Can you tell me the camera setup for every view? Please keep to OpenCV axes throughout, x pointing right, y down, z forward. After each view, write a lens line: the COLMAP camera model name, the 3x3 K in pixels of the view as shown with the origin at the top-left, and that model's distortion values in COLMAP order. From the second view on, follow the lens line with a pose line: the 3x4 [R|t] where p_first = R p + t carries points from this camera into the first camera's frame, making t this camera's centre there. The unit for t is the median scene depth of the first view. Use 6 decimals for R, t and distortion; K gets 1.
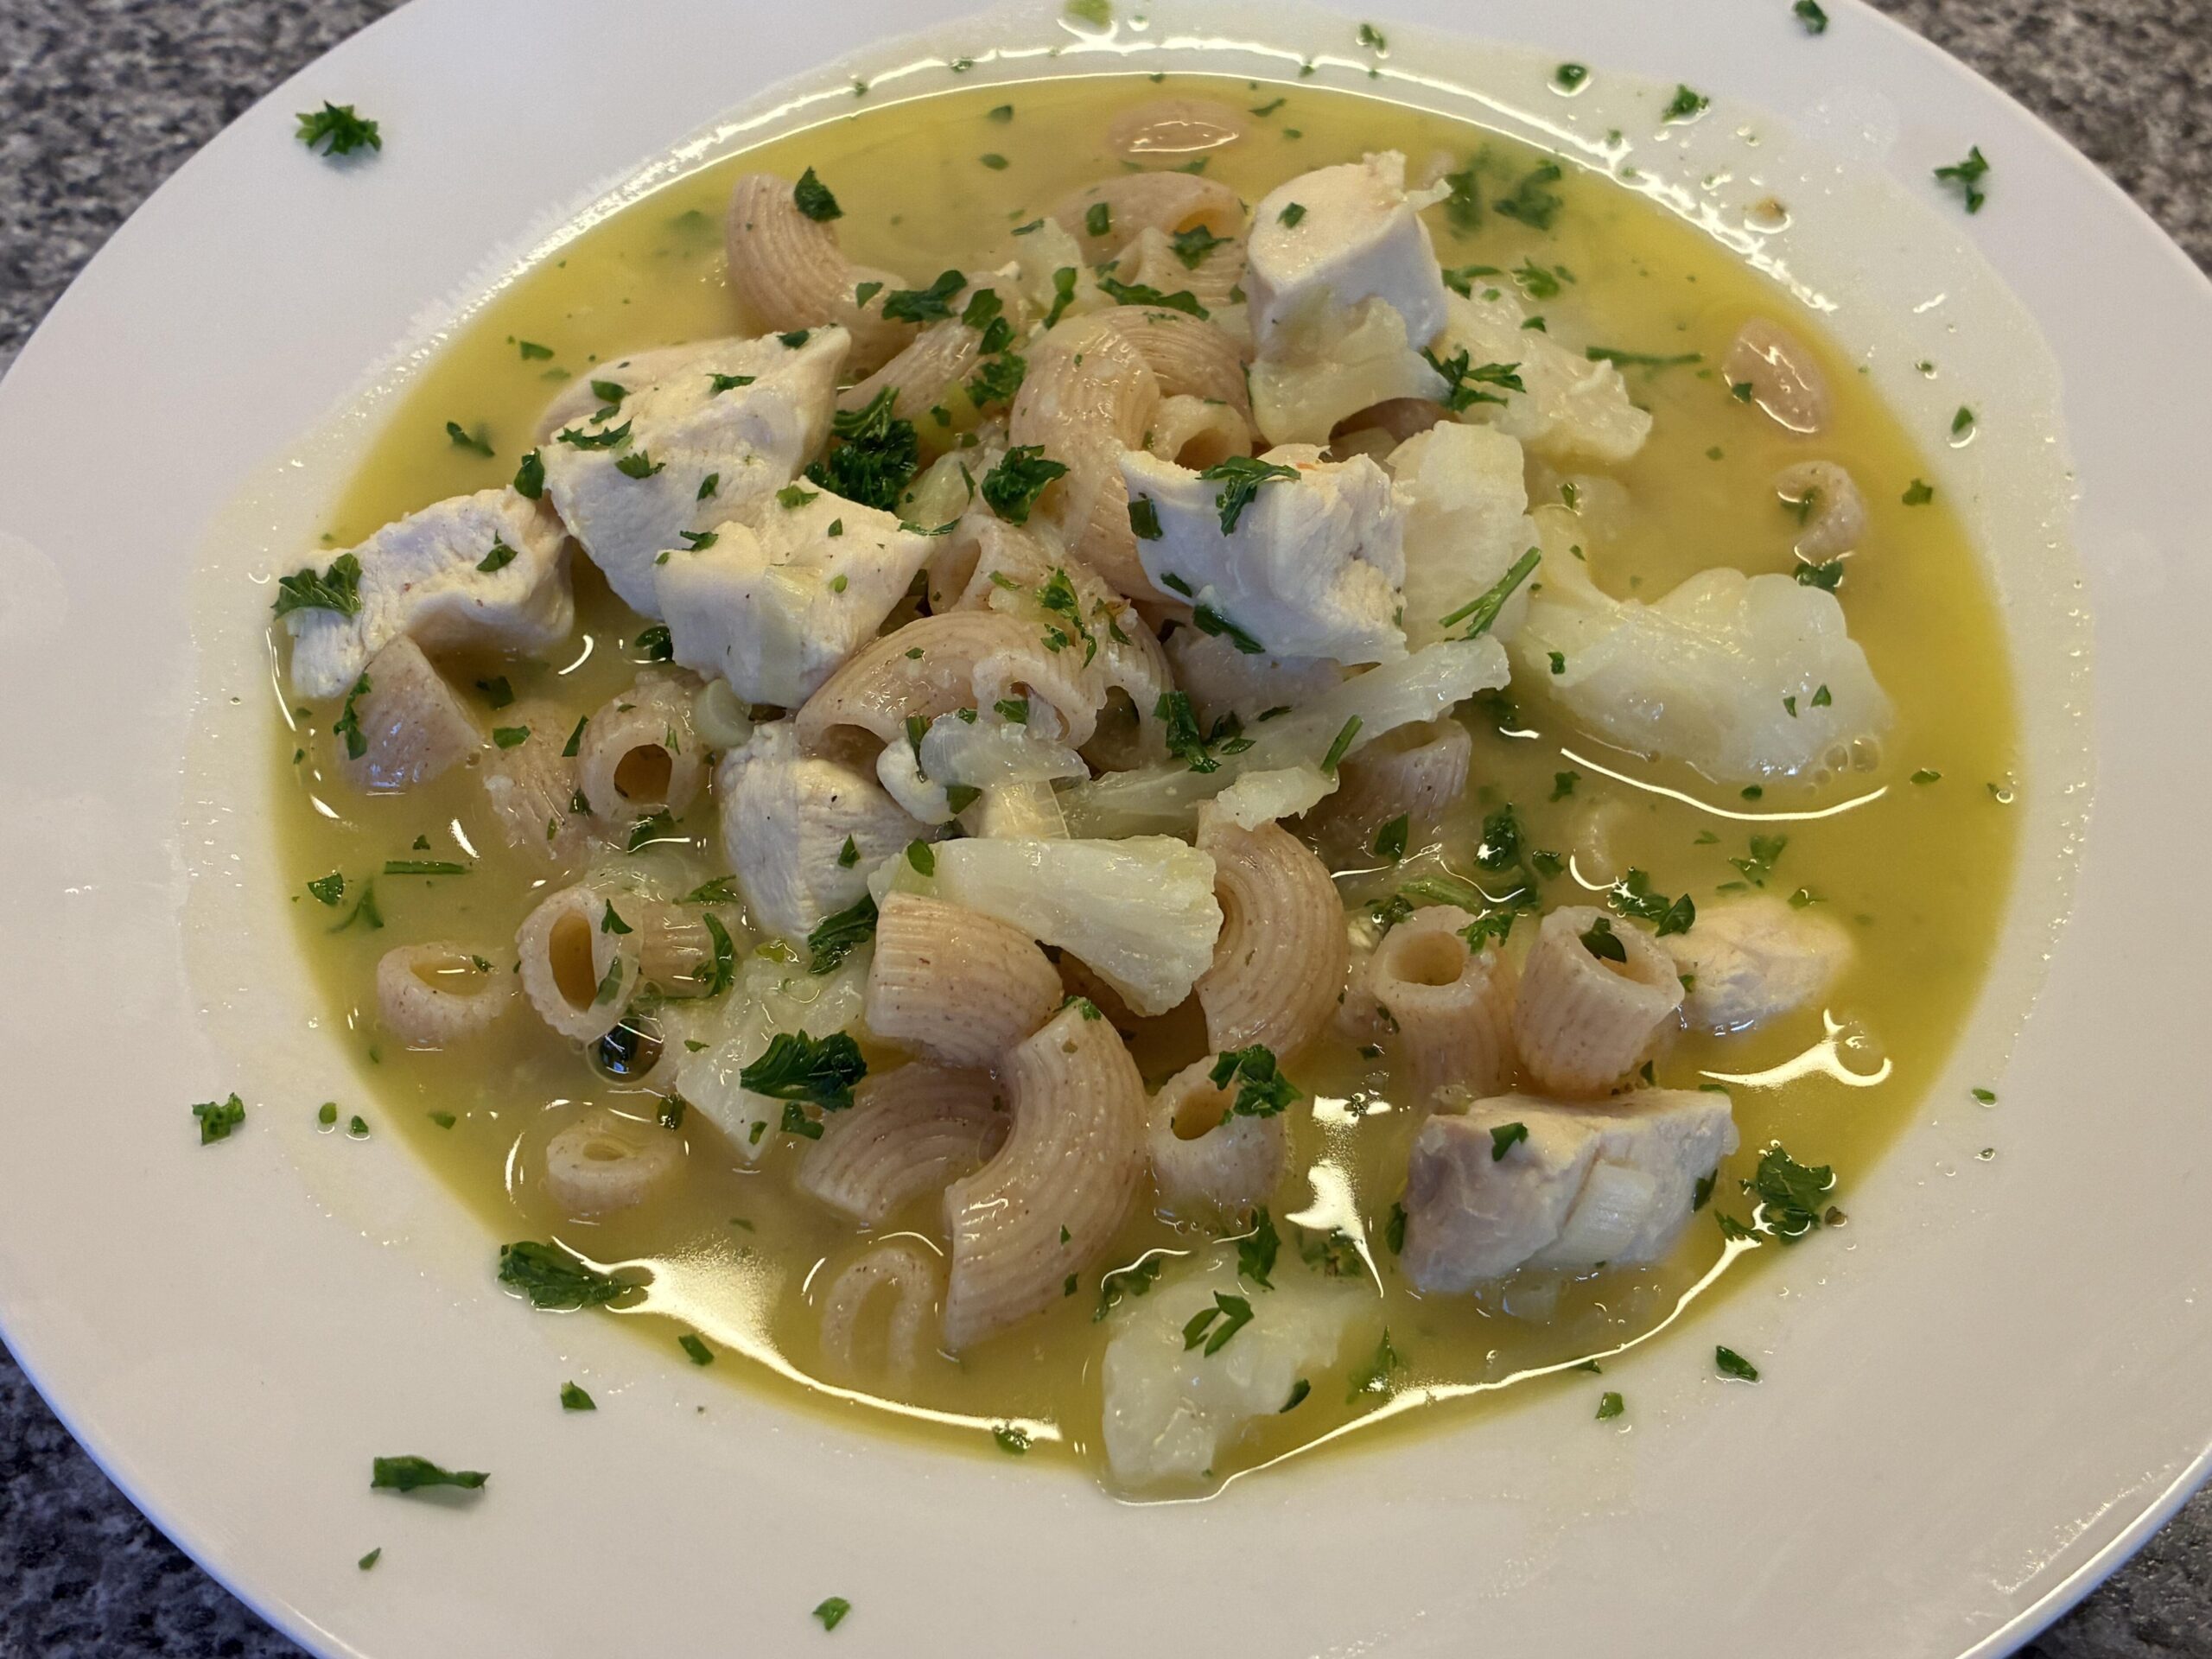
lens RADIAL K [[2667.4, 0, 1106.0], [0, 2667.4, 829.5], [0, 0, 1]] dist [0.255877, -0.857845]
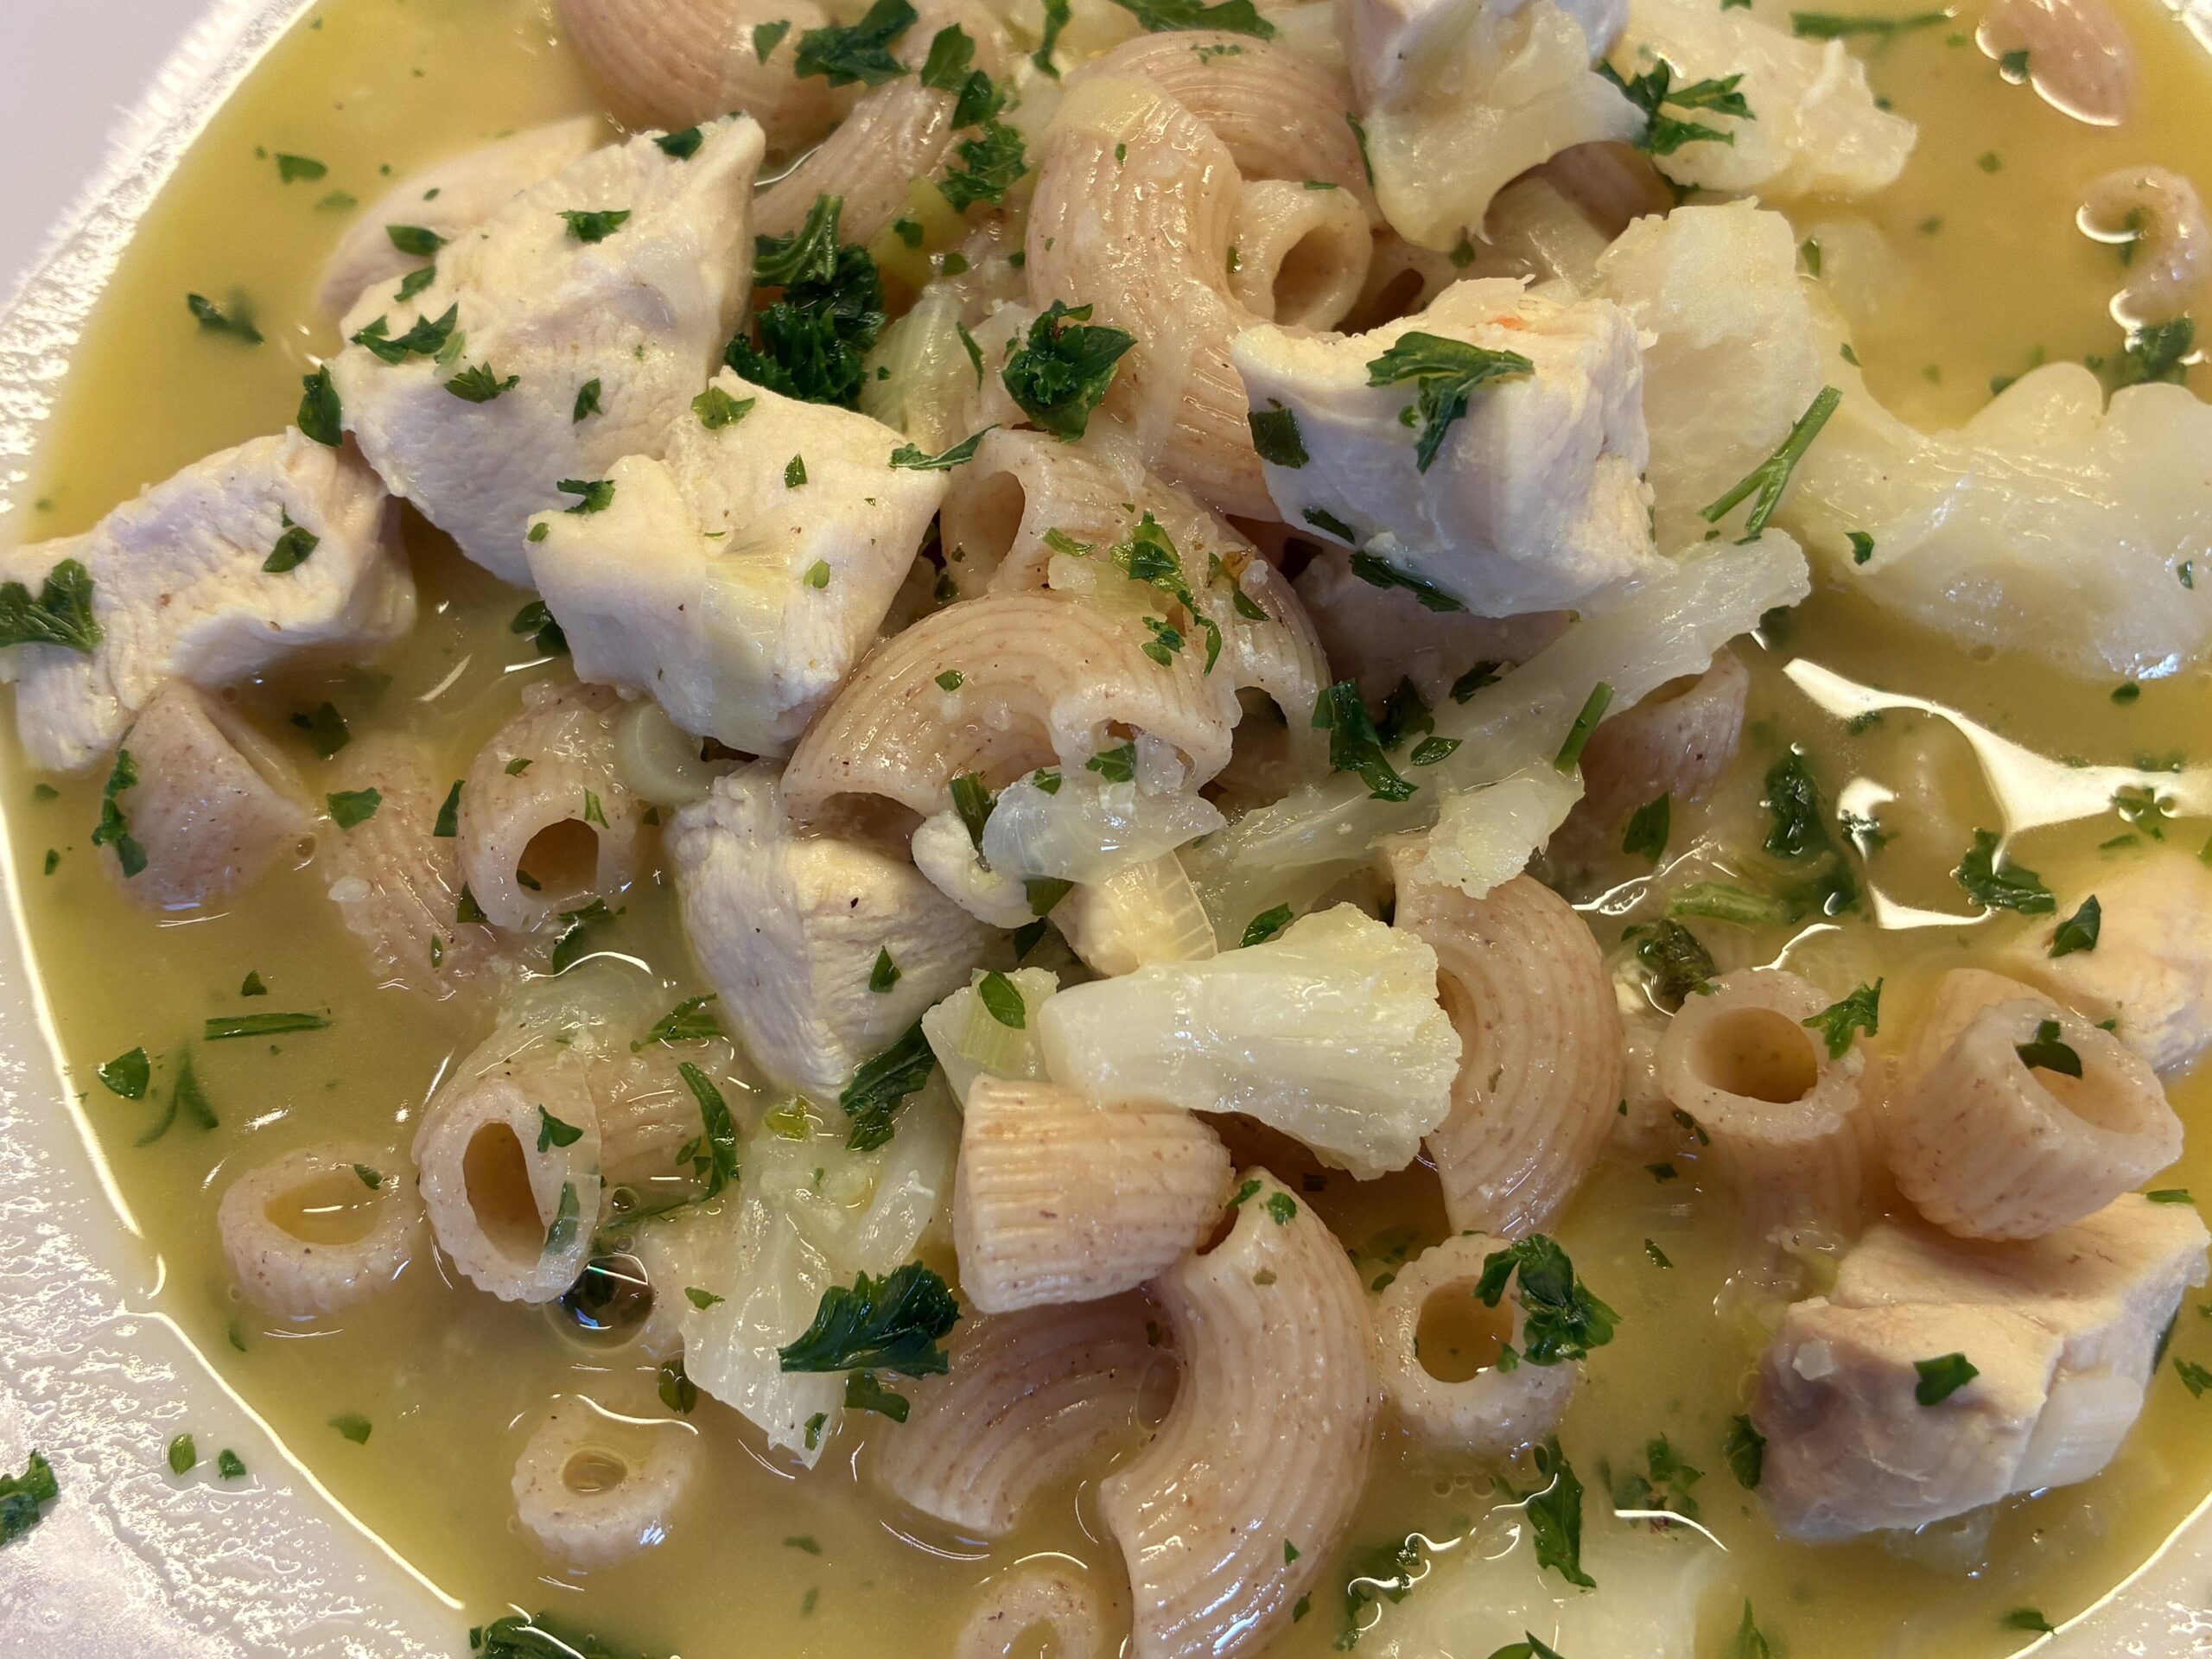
lens RADIAL K [[2487.7, 0, 1106.0], [0, 2487.7, 829.5], [0, 0, 1]] dist [0.187488, -0.773846]
pose [[0.992552, -0.112959, 0.045608, -0.063280], [0.100110, 0.969672, 0.222967, -0.157589], [-0.069411, -0.216741, 0.973758, 0.377073]]
